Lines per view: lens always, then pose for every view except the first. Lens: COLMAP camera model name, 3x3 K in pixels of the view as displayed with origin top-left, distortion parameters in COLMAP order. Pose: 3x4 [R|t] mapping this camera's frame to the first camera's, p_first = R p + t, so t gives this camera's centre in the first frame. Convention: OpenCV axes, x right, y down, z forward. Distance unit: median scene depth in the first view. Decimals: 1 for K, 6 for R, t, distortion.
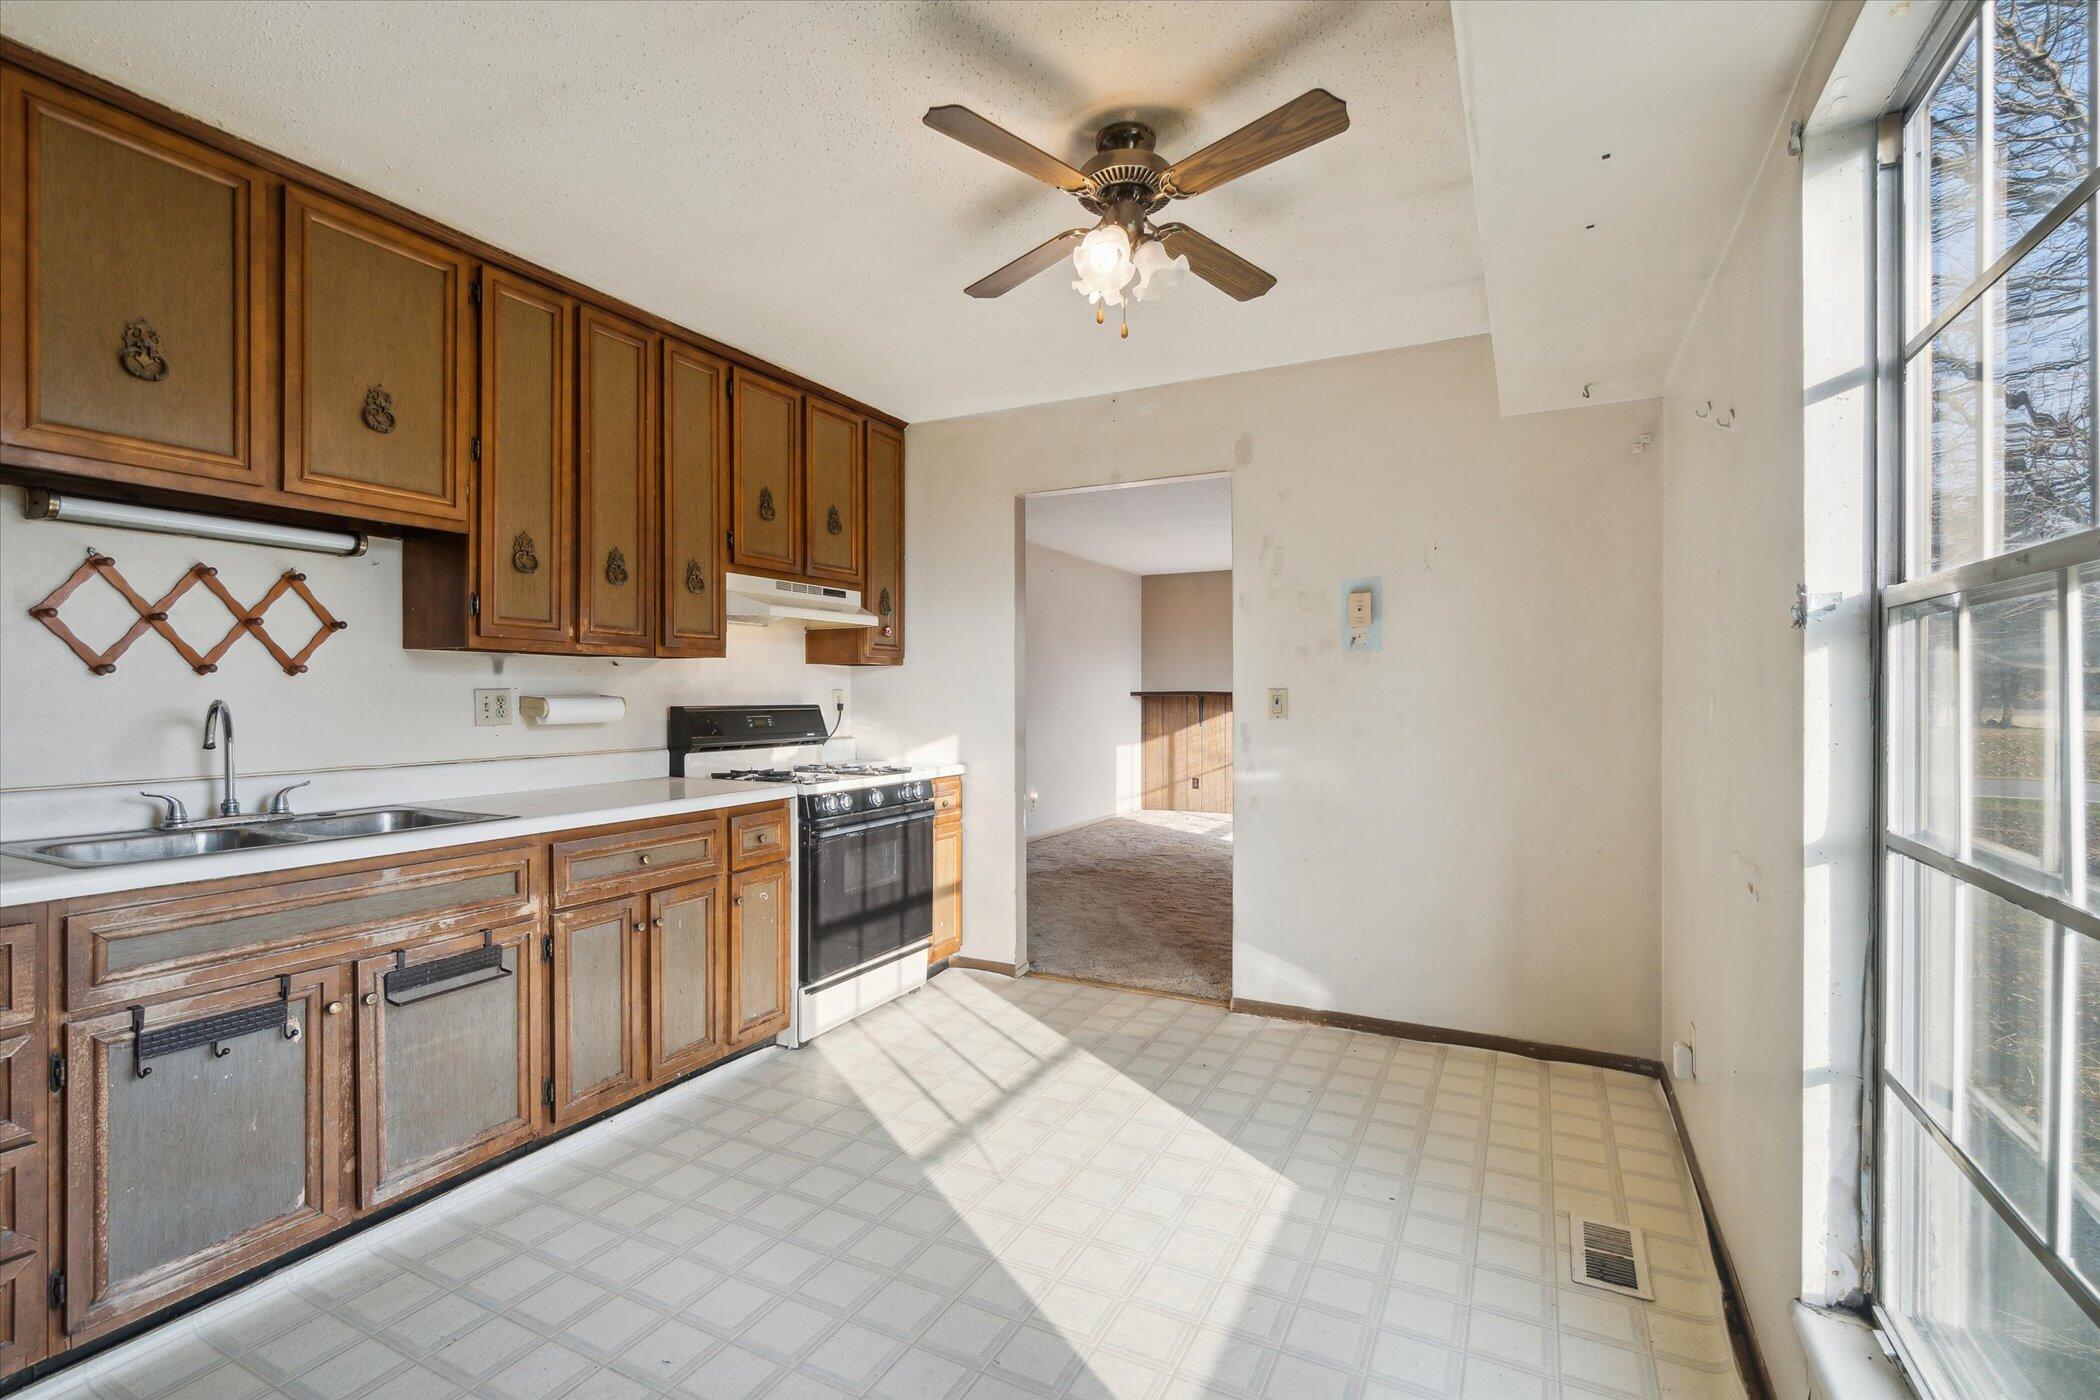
lens RADIAL K [[950.3, 0, 1043.6], [0, 950.3, 697.9], [0, 0, 1]] dist [-0.002857, -0.000470]
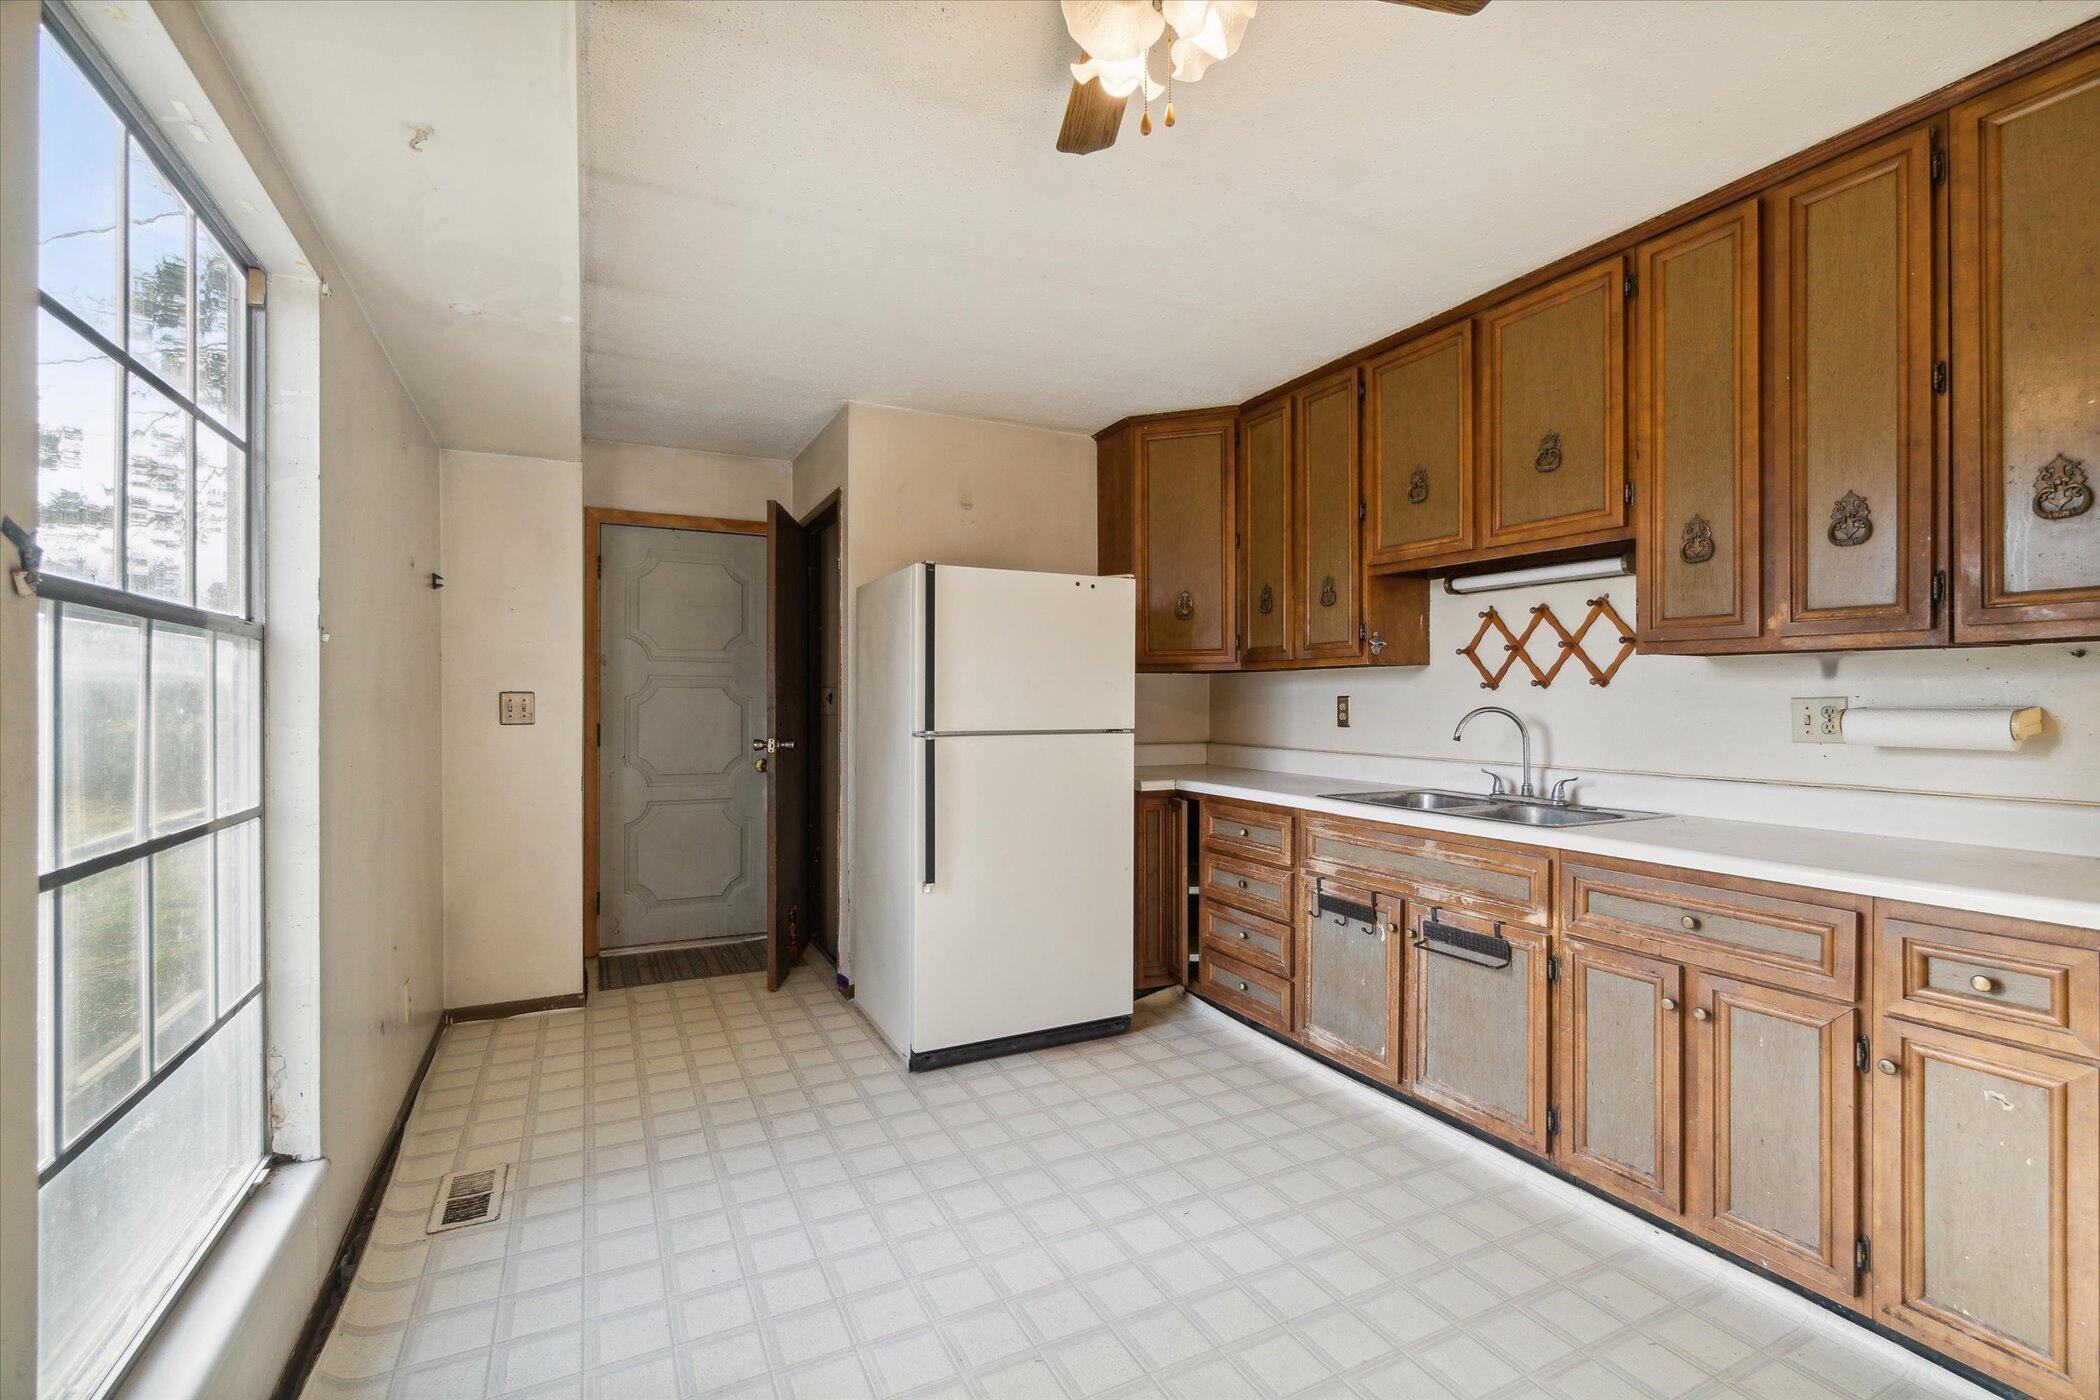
lens RADIAL K [[919.8, 0, 1050.0], [0, 919.8, 700.0], [0, 0, 1]] dist [0.000302, 0.000172]
pose [[-0.585402, 0.000520, -0.810743, 0.433435], [-0.004537, 0.999982, 0.003917, -0.007361], [0.810731, 0.005971, -0.585389, 0.931250]]
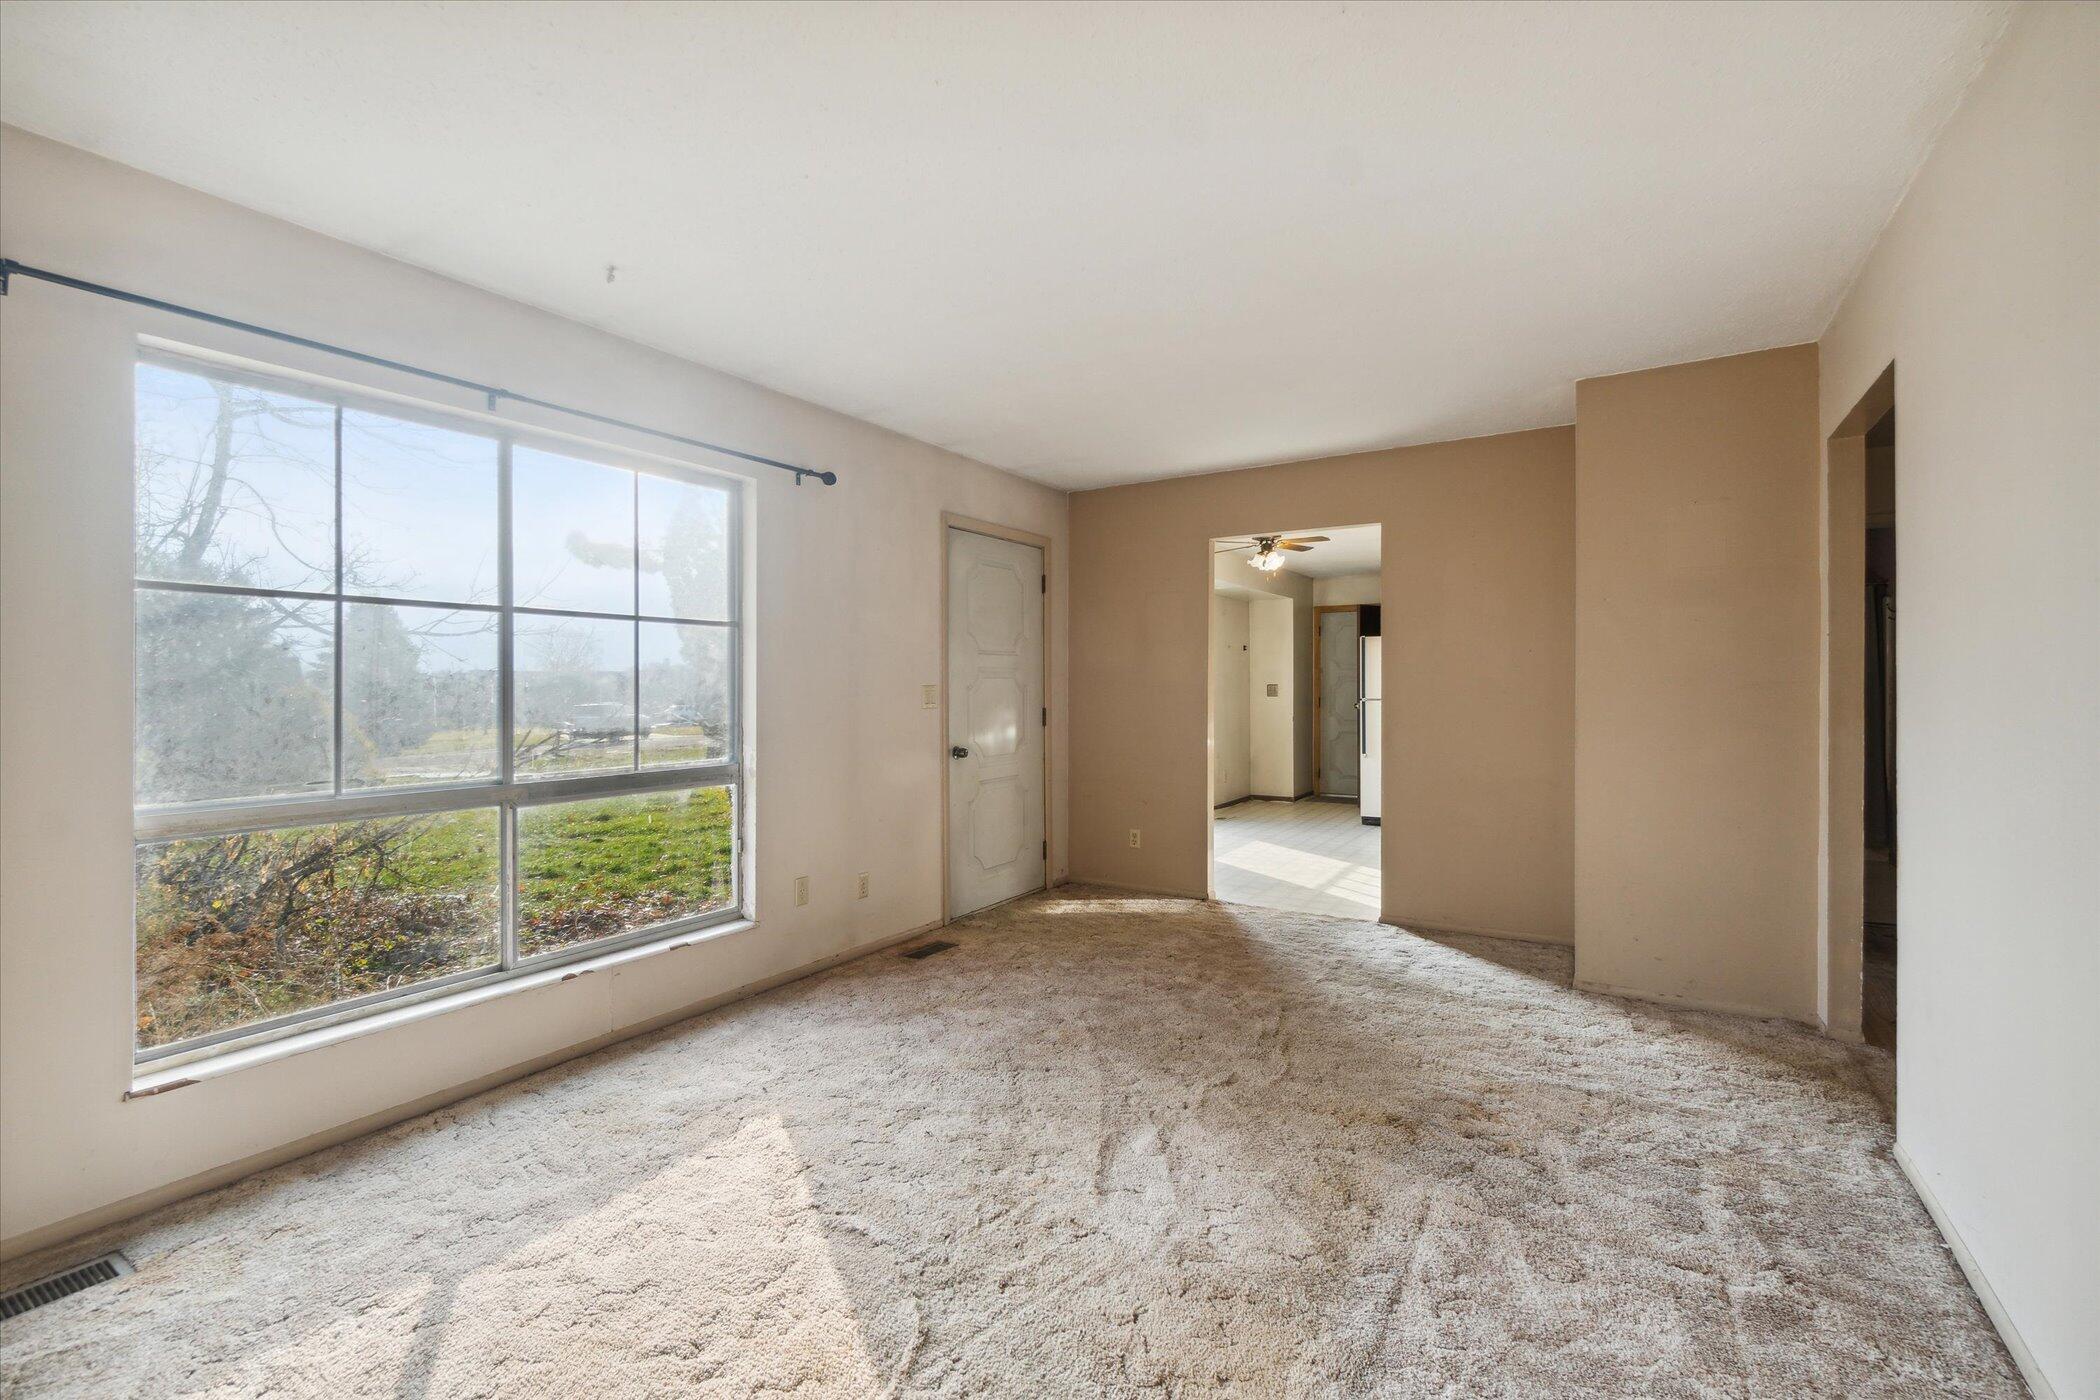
lens RADIAL K [[919.7, 0, 1018.1], [0, 919.7, 689.9], [0, 0, 1]] dist [0.000274, -0.000128]
pose [[-0.994331, 0.004007, 0.106249, 0.432738], [0.004665, 0.999971, 0.005947, -0.014999], [-0.106223, 0.006409, -0.994322, 3.074586]]
